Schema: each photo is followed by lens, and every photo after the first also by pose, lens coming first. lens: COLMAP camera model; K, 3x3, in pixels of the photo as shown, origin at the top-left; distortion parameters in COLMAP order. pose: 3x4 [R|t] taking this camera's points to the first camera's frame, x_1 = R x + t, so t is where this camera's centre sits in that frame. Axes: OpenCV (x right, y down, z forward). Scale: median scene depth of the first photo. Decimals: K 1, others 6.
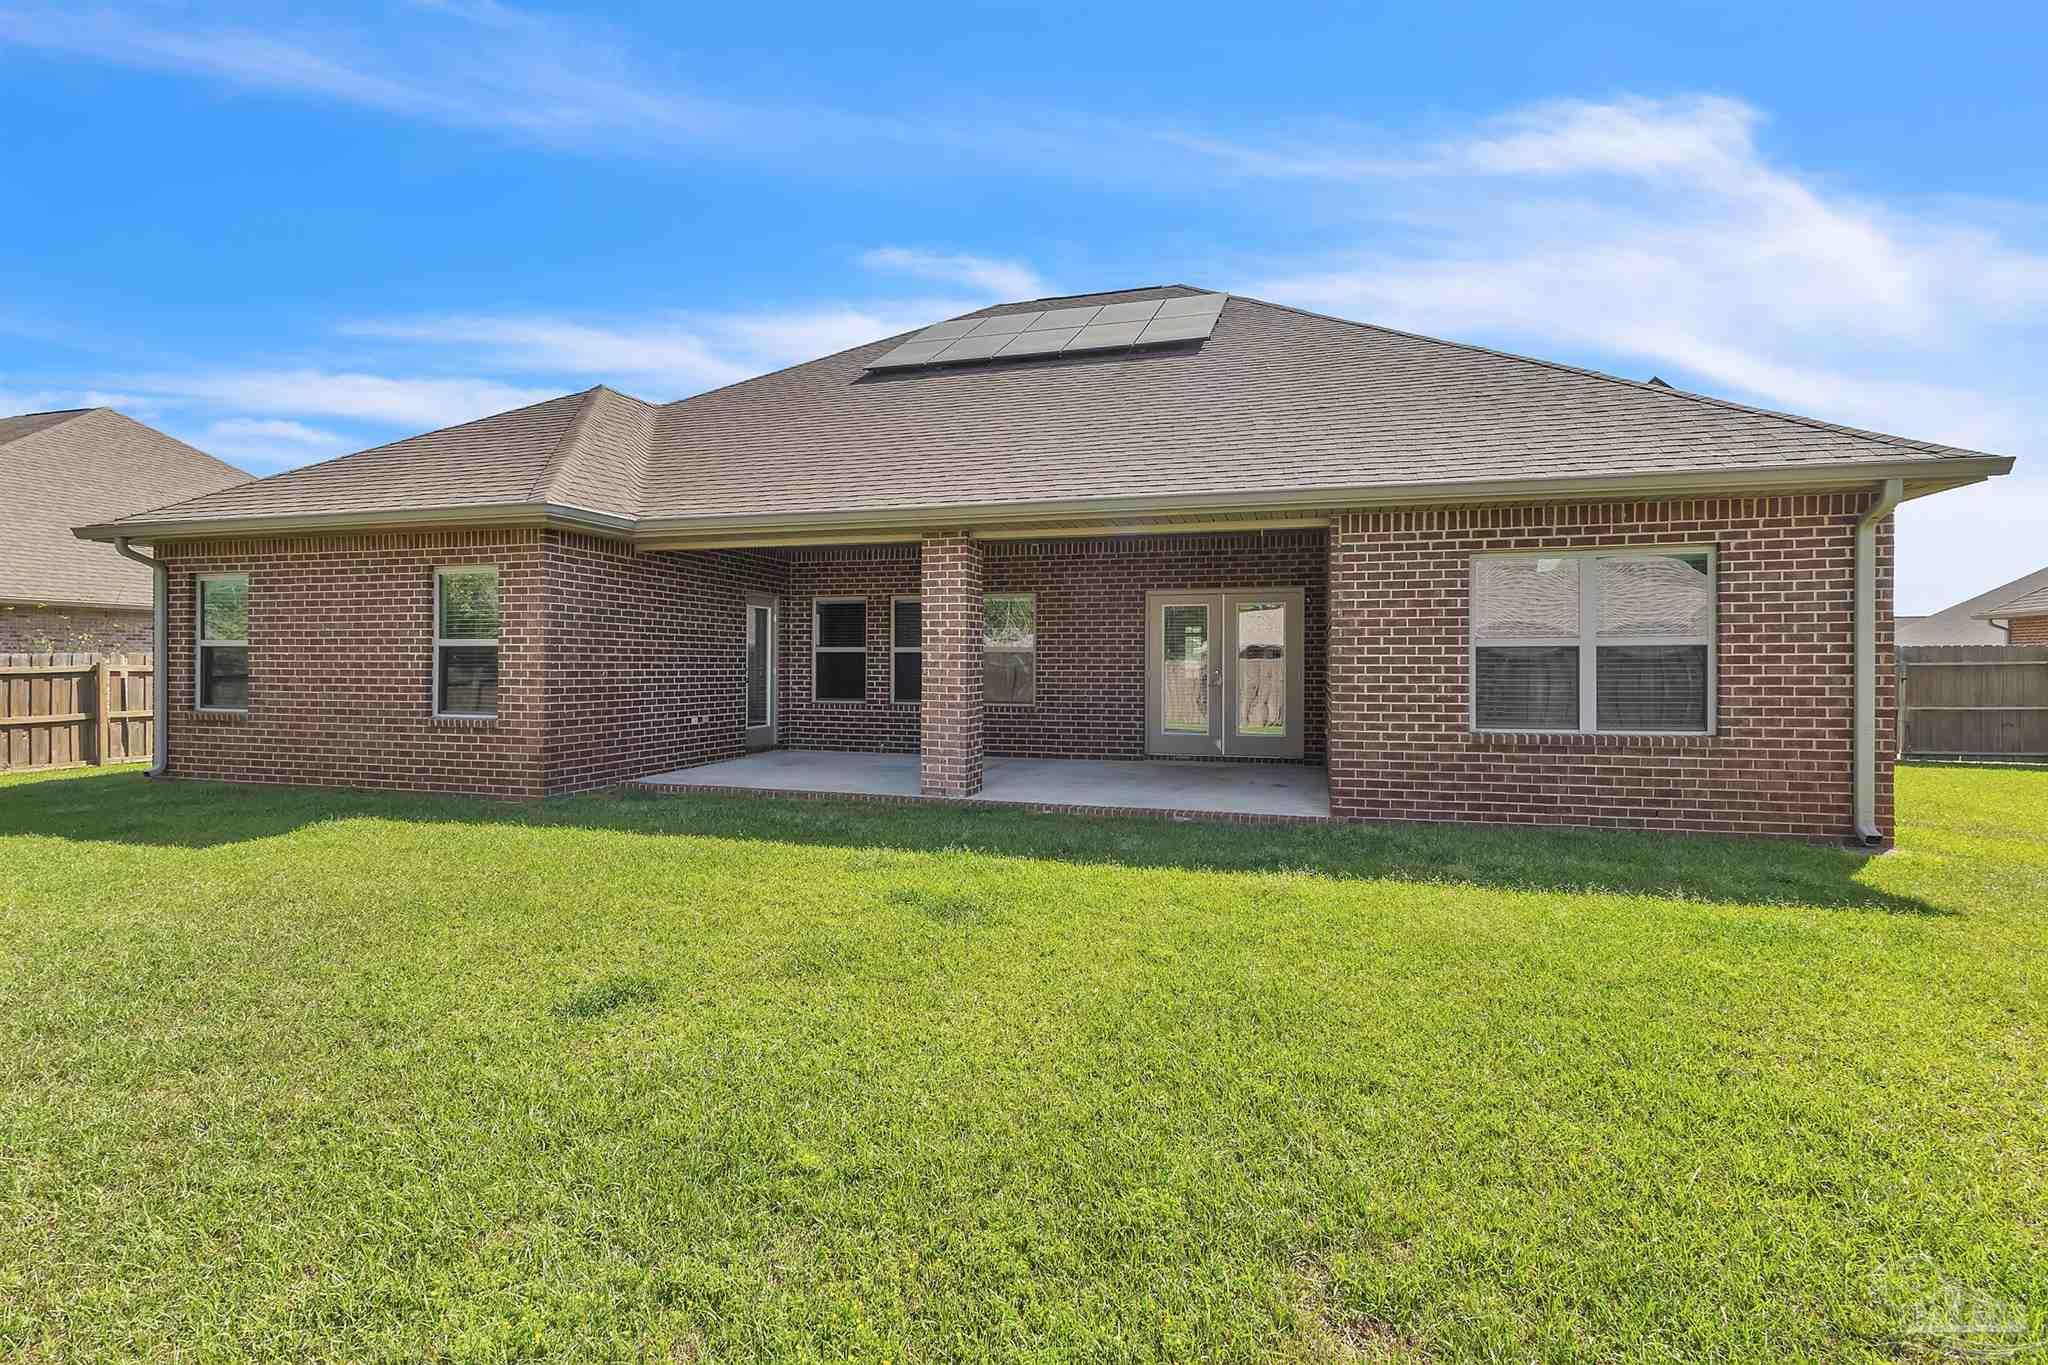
lens RADIAL K [[958.8, 0, 1024.5], [0, 958.8, 669.5], [0, 0, 1]] dist [0.004280, 0.000769]
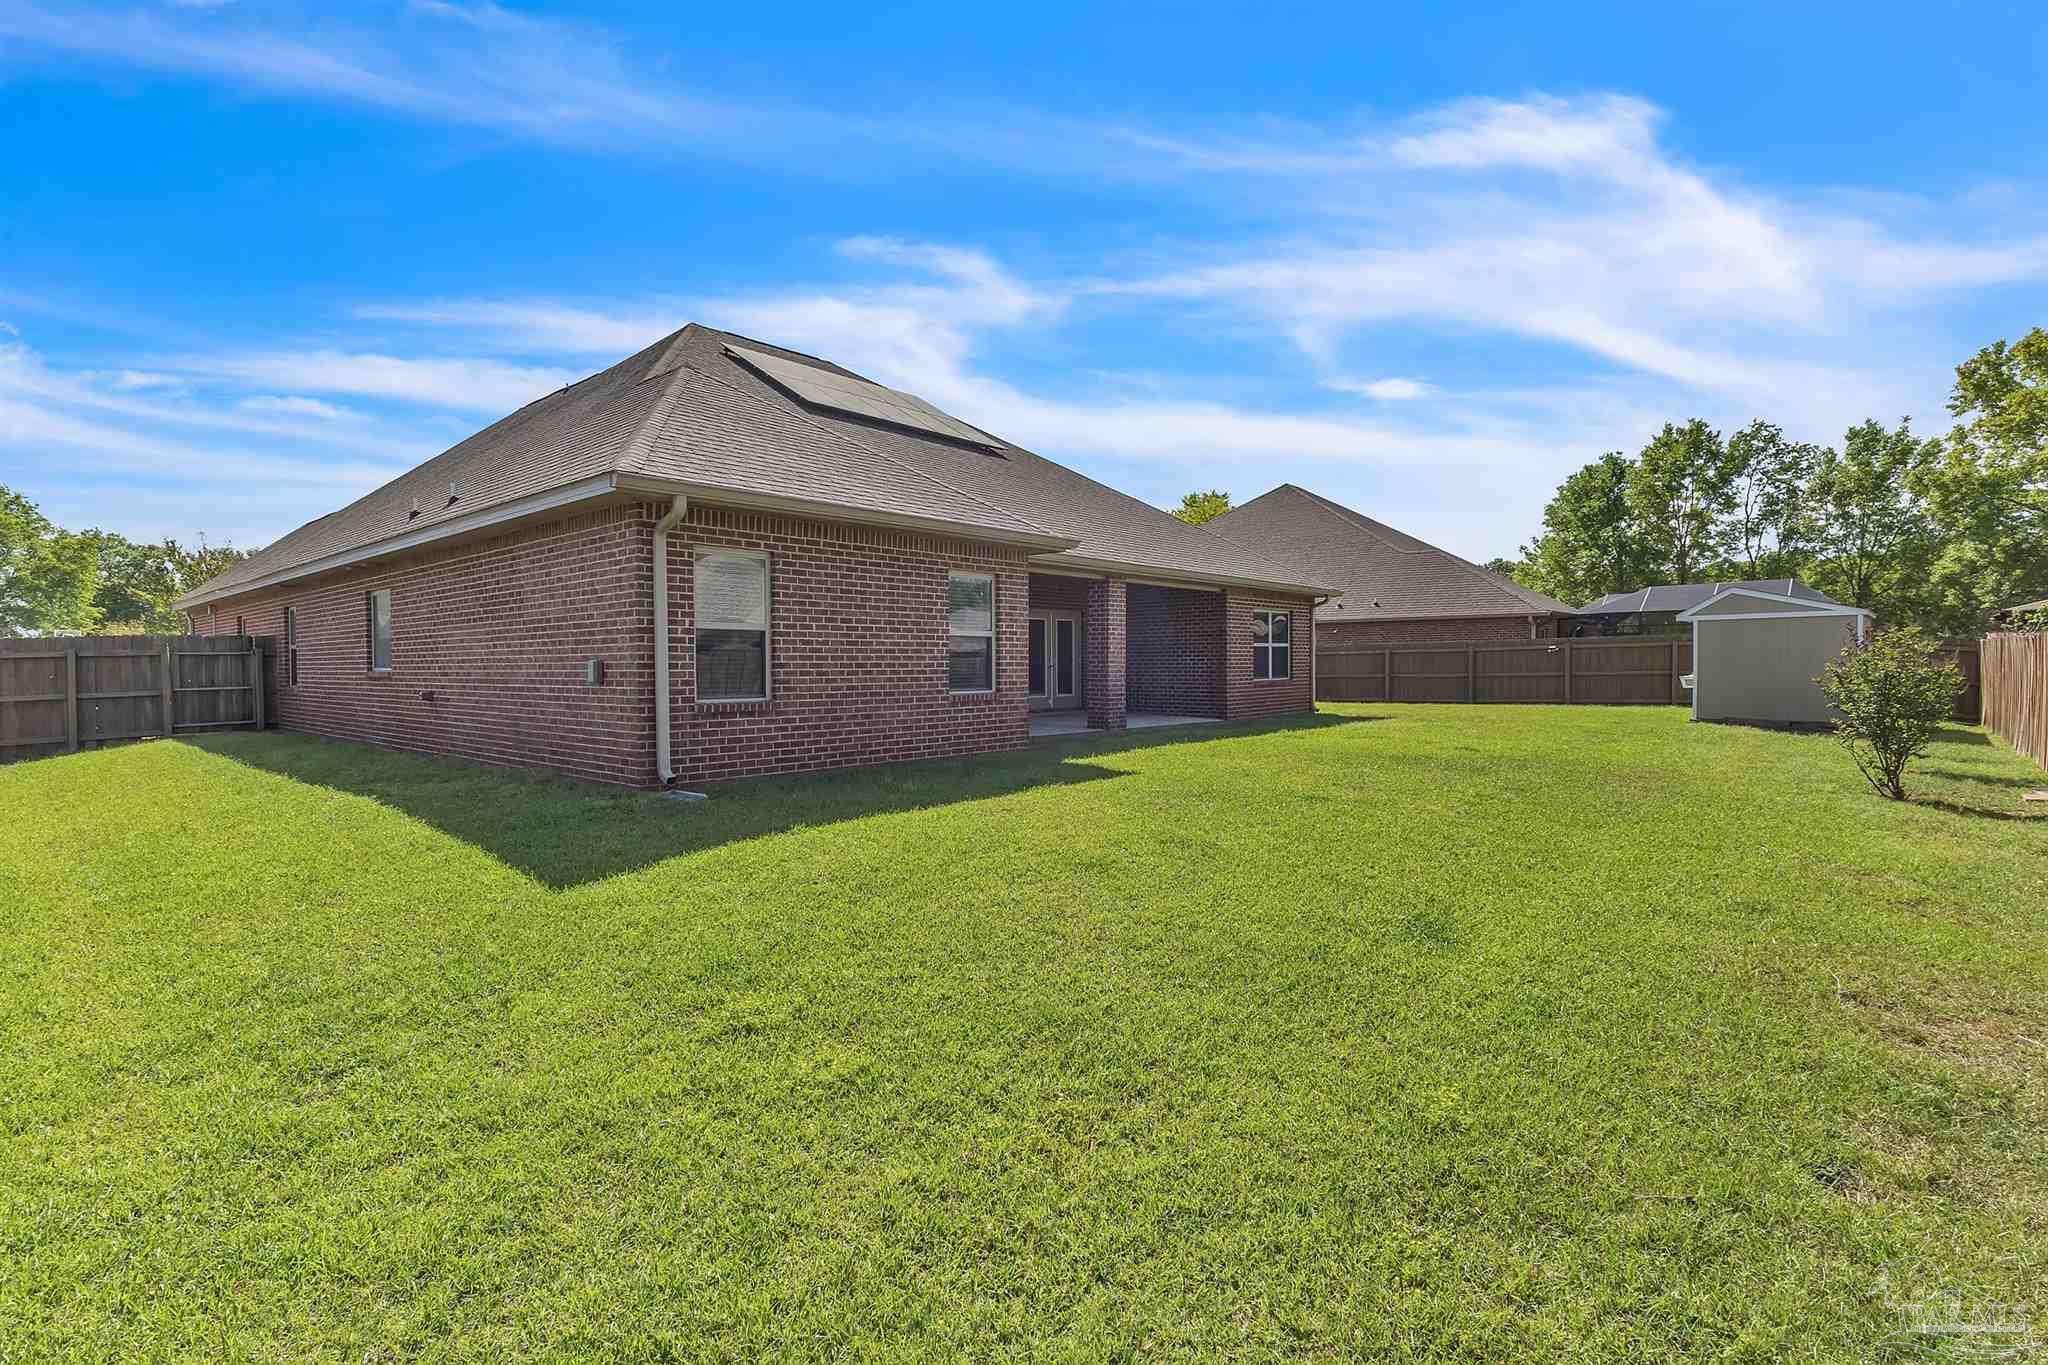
lens RADIAL K [[956.0, 0, 1024.0], [0, 956.0, 682.5], [0, 0, 1]] dist [0.000667, 0.000333]
pose [[0.425219, -0.023286, 0.904791, -1.959664], [0.009983, 0.999729, 0.021038, 0.012103], [-0.905035, 0.000086, 0.425336, 0.475563]]
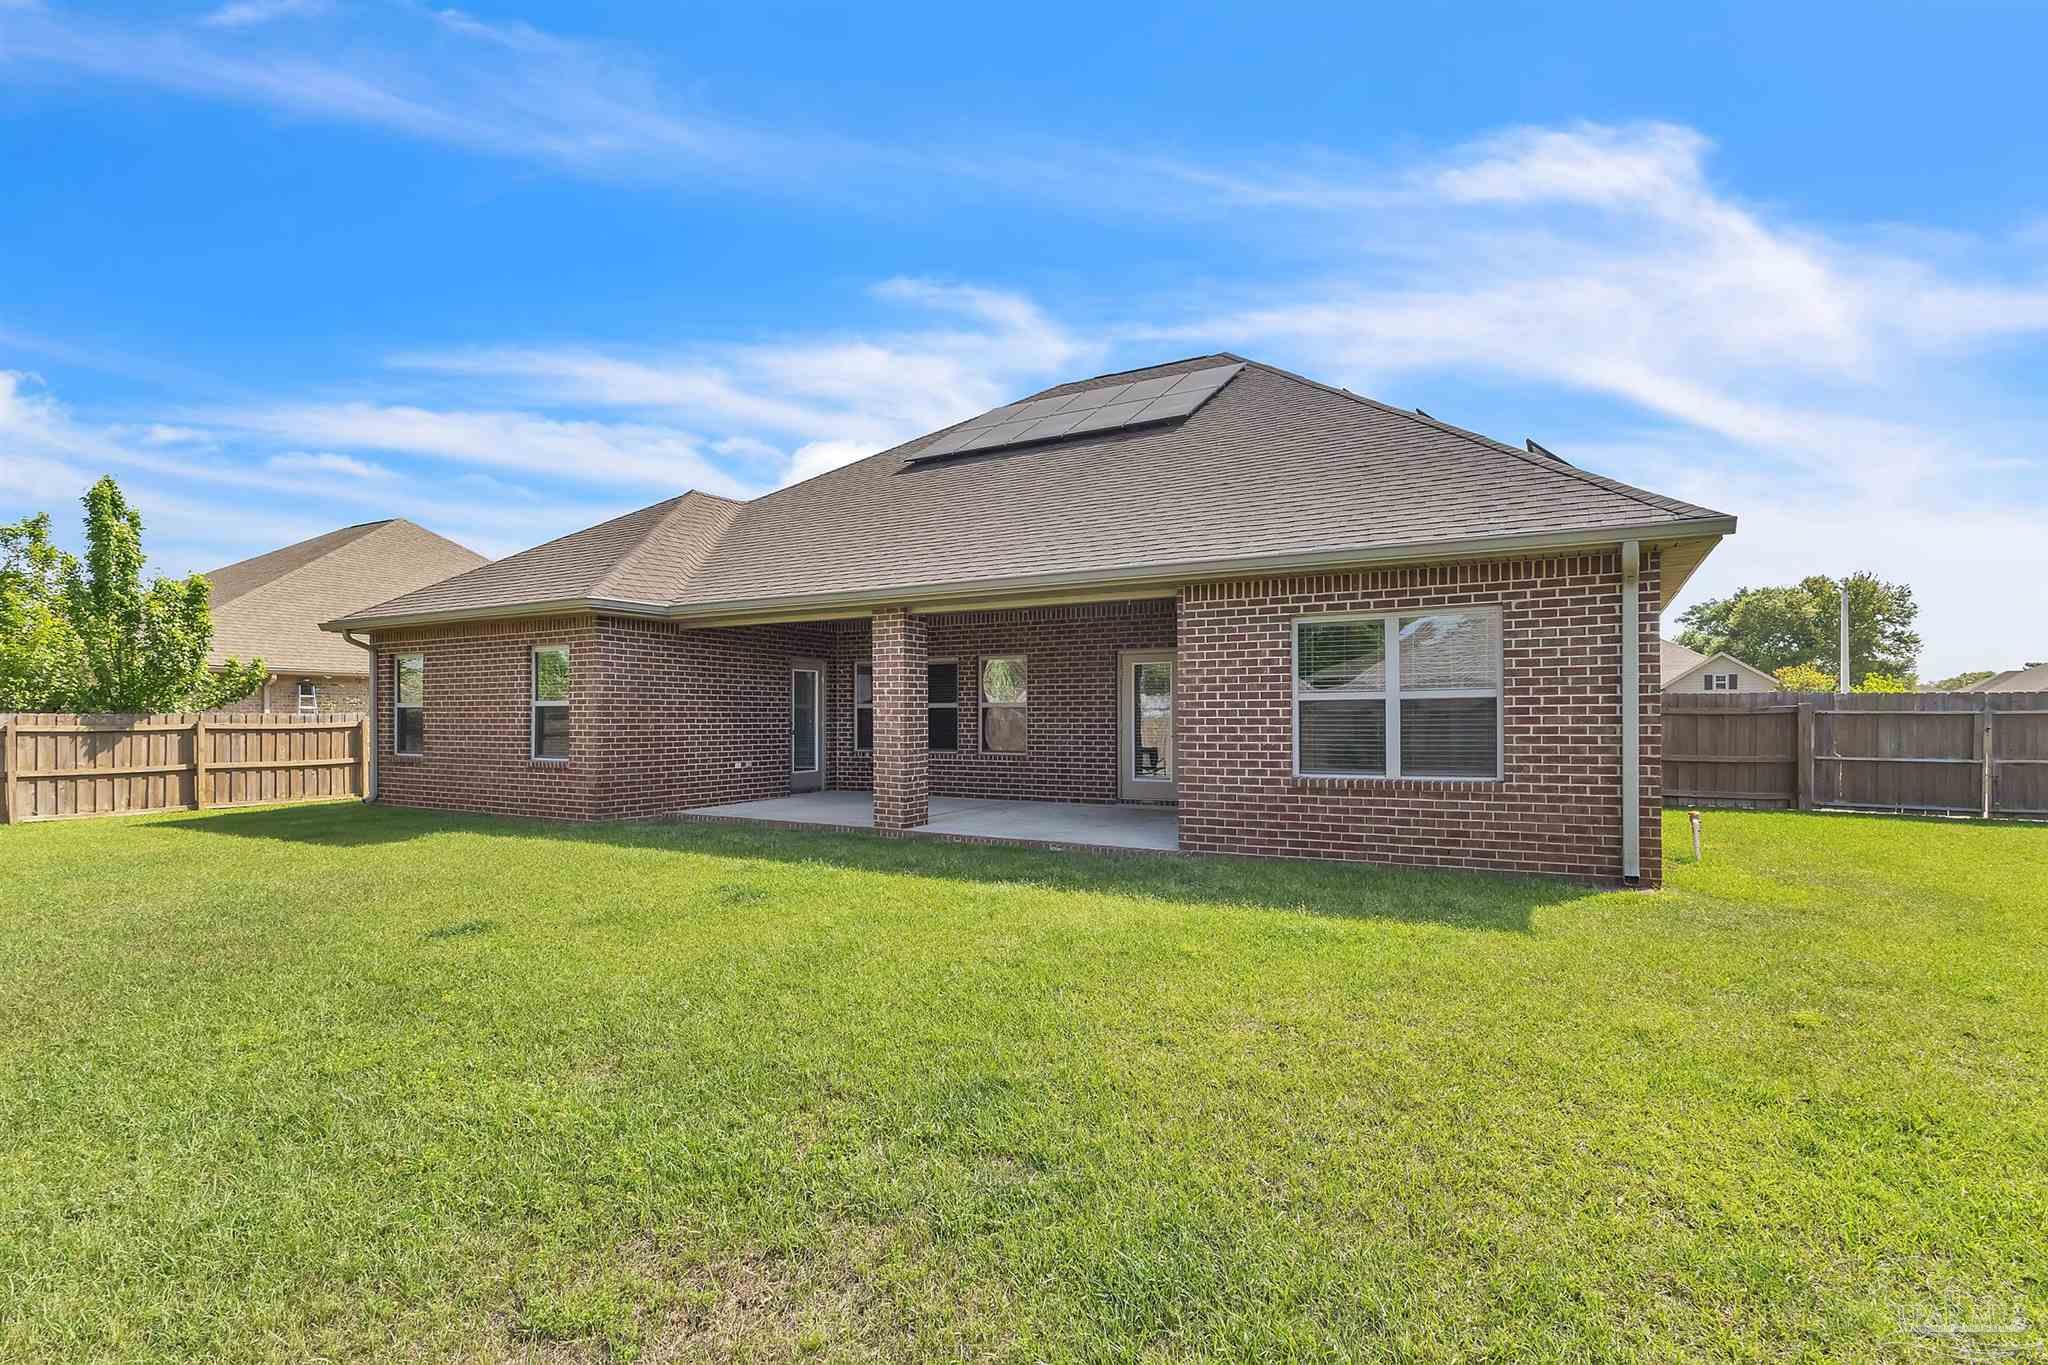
lens RADIAL K [[970.1, 0, 1018.0], [0, 970.1, 719.3], [0, 0, 1]] dist [0.002017, 0.000205]
pose [[0.973106, -0.004715, -0.230311, 0.404287], [0.003974, 0.999985, -0.003681, 0.000965], [0.230325, 0.002667, 0.973110, -0.169656]]
